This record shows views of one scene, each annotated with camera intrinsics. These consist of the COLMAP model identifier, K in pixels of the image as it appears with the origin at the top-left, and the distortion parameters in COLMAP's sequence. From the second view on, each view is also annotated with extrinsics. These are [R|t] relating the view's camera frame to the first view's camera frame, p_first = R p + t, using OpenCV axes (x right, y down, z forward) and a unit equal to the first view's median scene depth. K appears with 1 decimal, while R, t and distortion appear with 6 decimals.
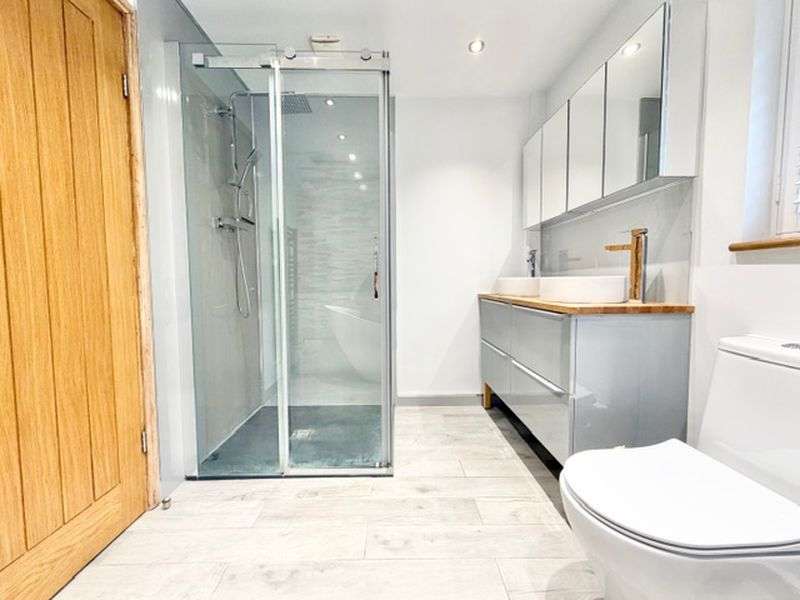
lens RADIAL K [[317.9, 0, 402.3], [0, 317.9, 303.1], [0, 0, 1]] dist [0.000615, -0.000780]
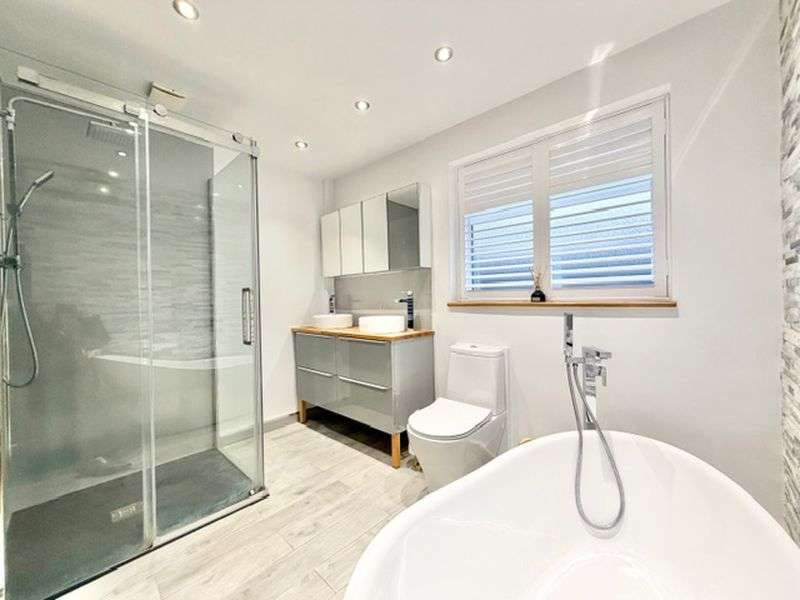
lens RADIAL K [[317.9, 0, 392.6], [0, 317.9, 301.9], [0, 0, 1]] dist [0.000615, -0.000780]
pose [[0.700770, -0.014396, 0.713242, -0.556464], [0.064438, 0.996987, -0.043188, -0.083683], [-0.710471, 0.076225, 0.699586, -0.190439]]
